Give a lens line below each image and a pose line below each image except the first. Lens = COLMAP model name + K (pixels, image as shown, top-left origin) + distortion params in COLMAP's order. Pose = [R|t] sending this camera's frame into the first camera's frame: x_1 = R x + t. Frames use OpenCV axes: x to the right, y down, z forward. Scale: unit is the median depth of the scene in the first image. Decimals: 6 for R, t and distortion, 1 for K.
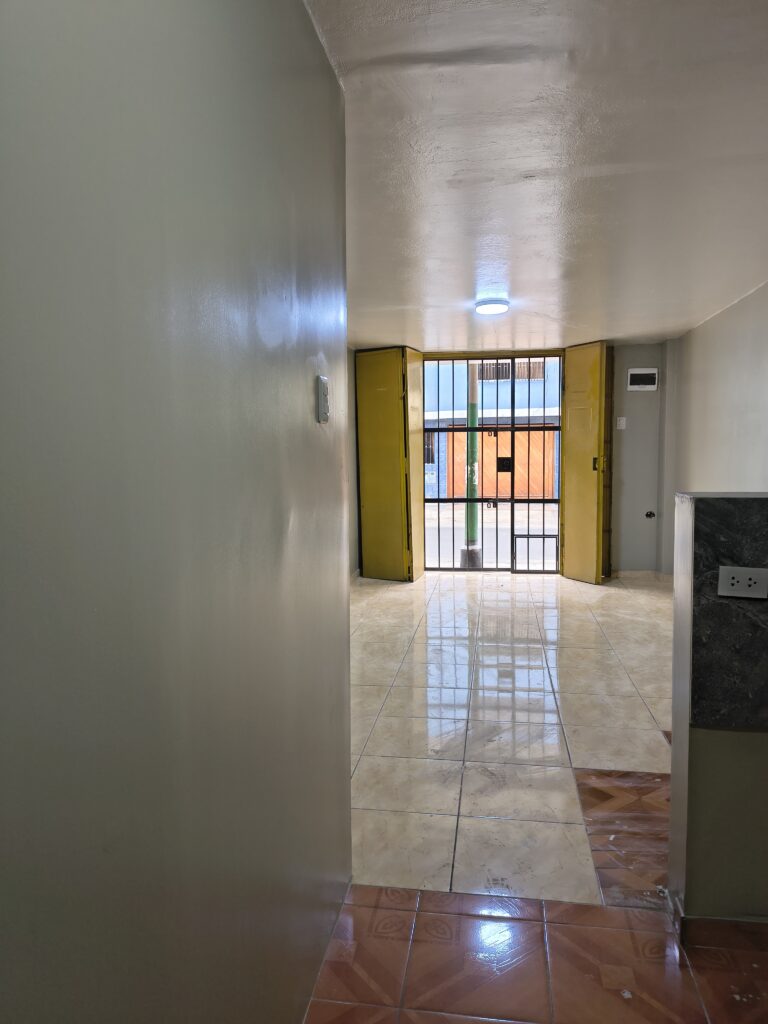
lens RADIAL K [[702.6, 0, 379.7], [0, 702.6, 507.0], [0, 0, 1]] dist [0.047008, -0.055660]
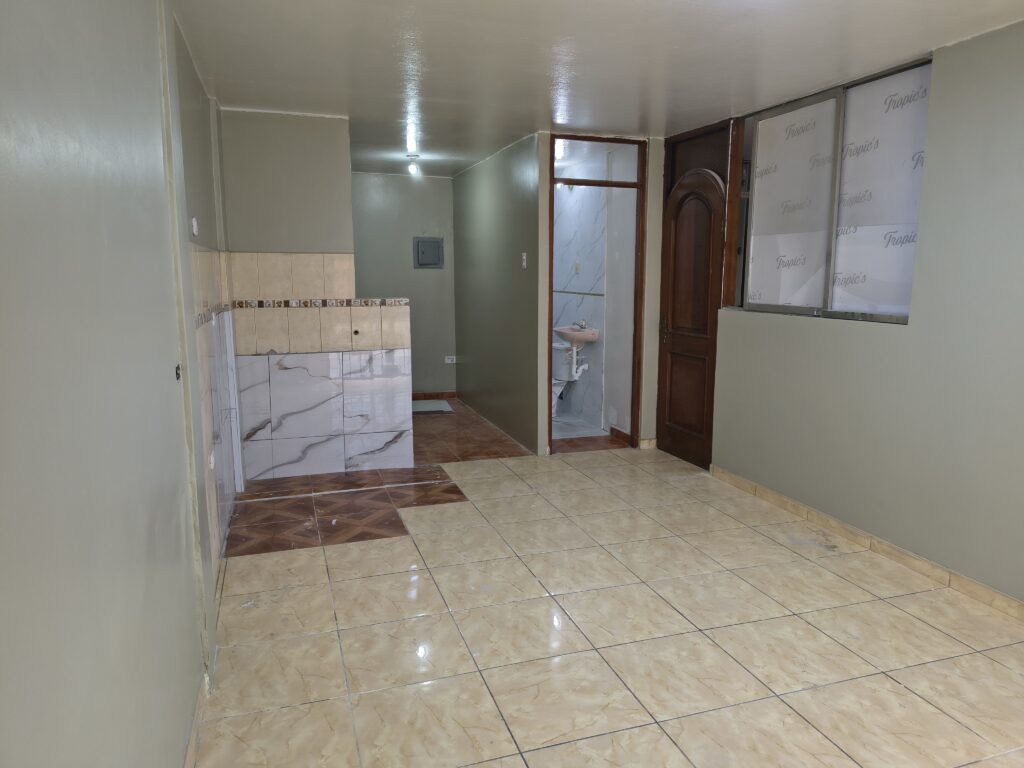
lens RADIAL K [[702.6, 0, 512.0], [0, 702.6, 380.6], [0, 0, 1]] dist [0.047008, -0.055660]
pose [[-0.885928, 0.083034, -0.456330, 0.833595], [-0.026981, 0.972953, 0.229421, -0.208920], [0.463037, 0.215563, -0.859726, 2.225135]]
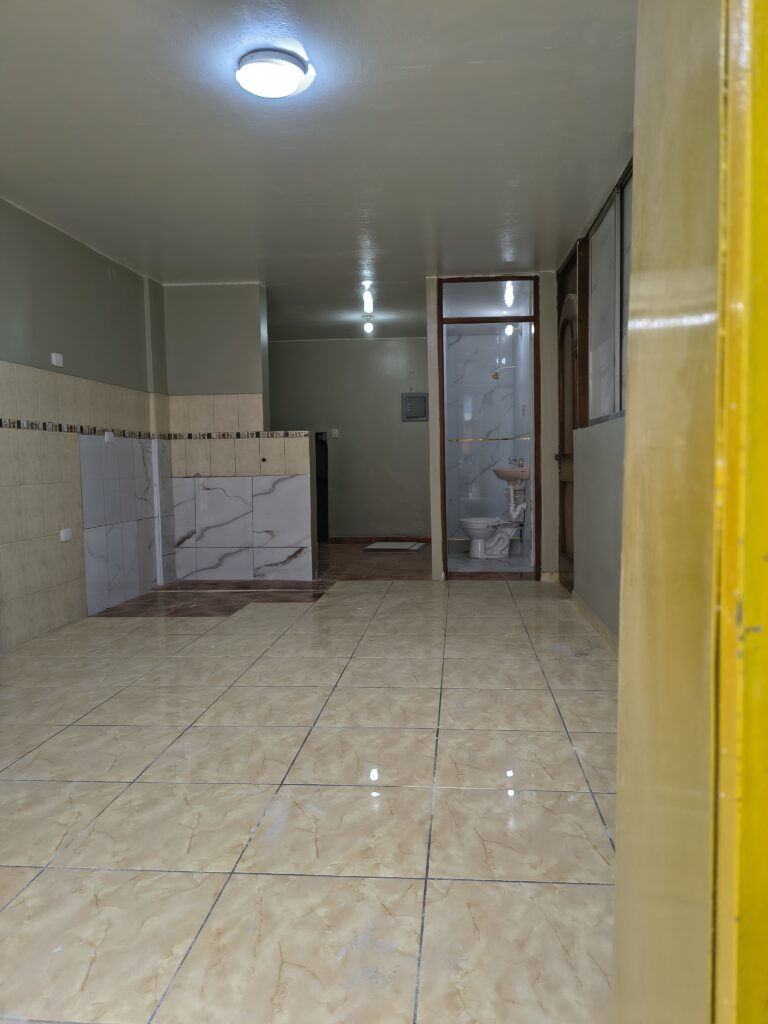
lens RADIAL K [[702.6, 0, 407.1], [0, 702.6, 507.6], [0, 0, 1]] dist [0.047008, -0.055660]
pose [[-0.995603, 0.033612, -0.087431, 0.195440], [0.020667, 0.989222, 0.144960, -0.077272], [0.091361, 0.142515, -0.985567, 2.569121]]
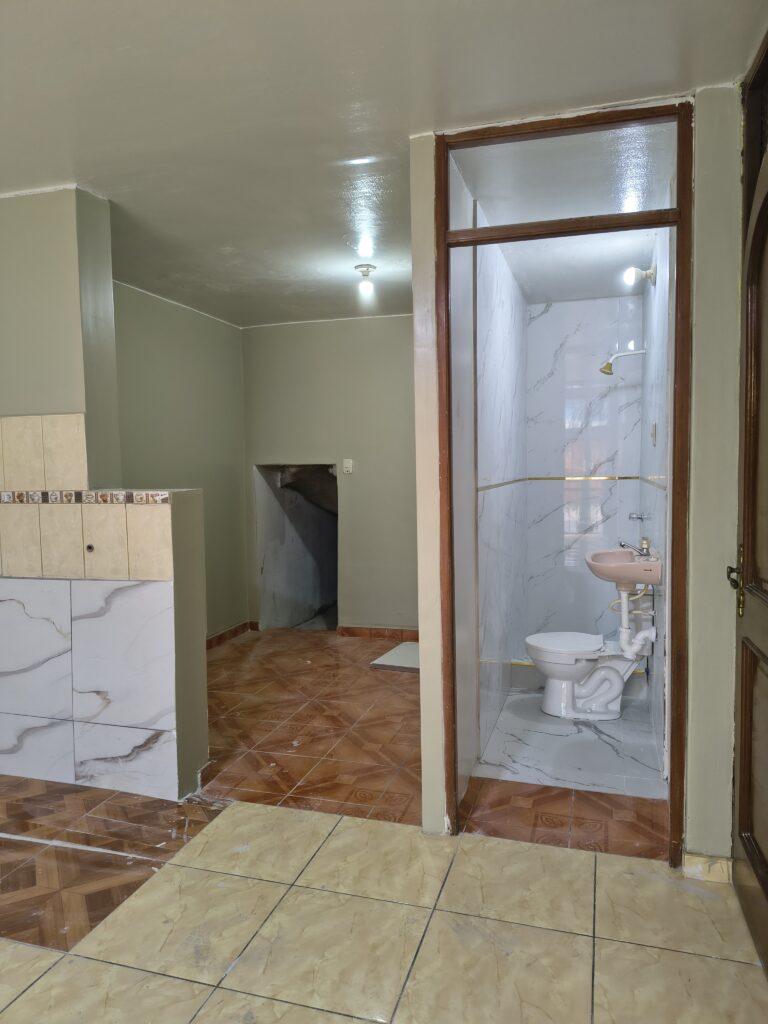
lens RADIAL K [[702.6, 0, 393.5], [0, 702.6, 515.0], [0, 0, 1]] dist [0.047008, -0.055660]
pose [[-0.992140, 0.016153, 0.124085, -0.105462], [0.034518, 0.988487, 0.147316, -0.105426], [-0.120277, 0.150441, -0.981275, 1.522302]]
